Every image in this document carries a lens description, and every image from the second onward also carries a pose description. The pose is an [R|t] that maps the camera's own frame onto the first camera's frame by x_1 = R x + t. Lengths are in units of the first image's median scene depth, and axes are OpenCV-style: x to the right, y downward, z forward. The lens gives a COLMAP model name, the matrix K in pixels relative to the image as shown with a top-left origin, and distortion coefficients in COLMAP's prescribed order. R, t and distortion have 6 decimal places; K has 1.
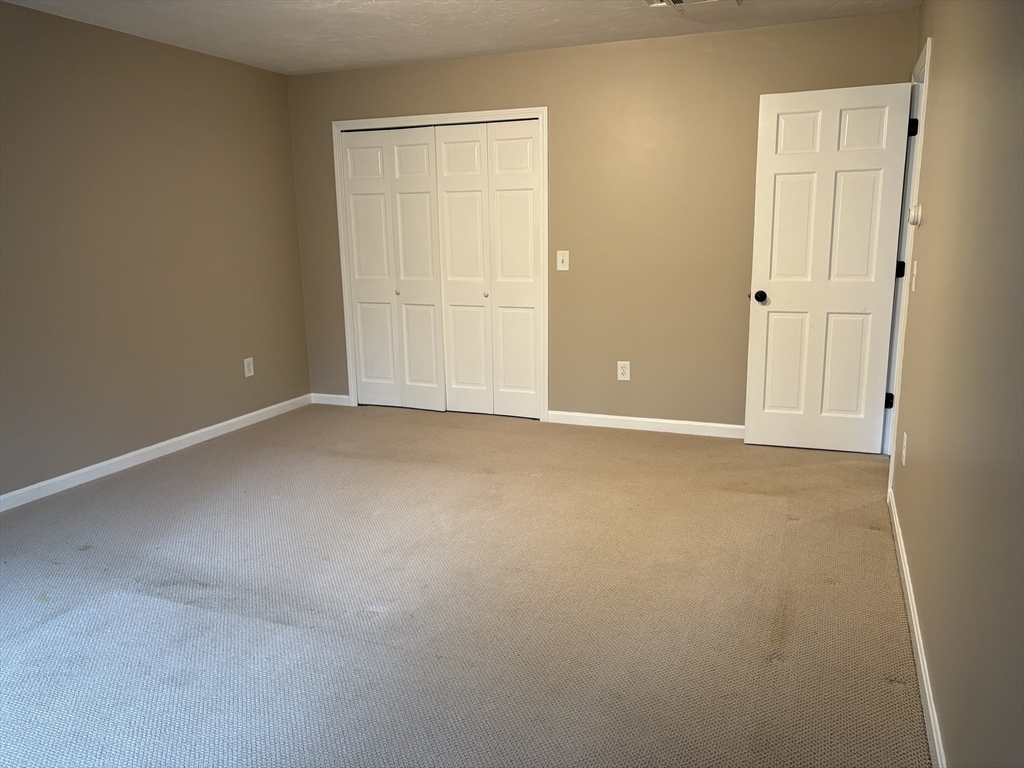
lens RADIAL K [[768.9, 0, 512.2], [0, 768.9, 384.3], [0, 0, 1]] dist [0.049843, -0.062497]
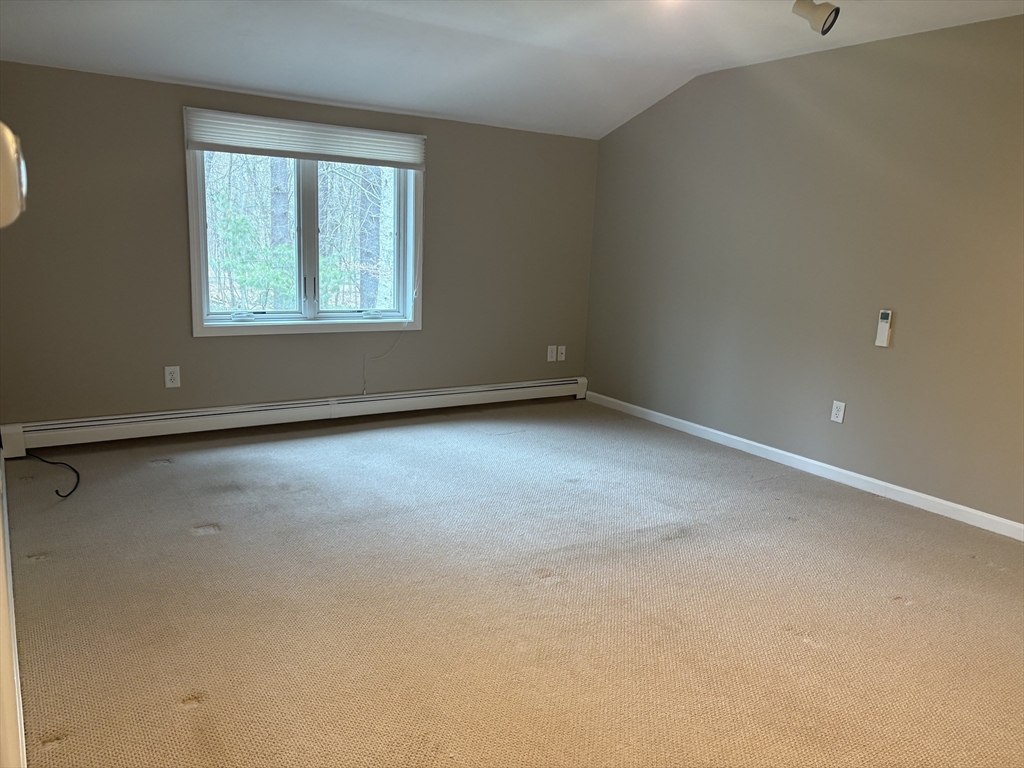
lens RADIAL K [[768.9, 0, 511.8], [0, 768.9, 381.7], [0, 0, 1]] dist [0.049843, -0.062497]
pose [[-0.582756, 0.153326, -0.798051, 0.675381], [-0.185276, 0.931108, 0.314183, -0.307368], [0.791245, 0.330951, -0.514202, 1.338770]]
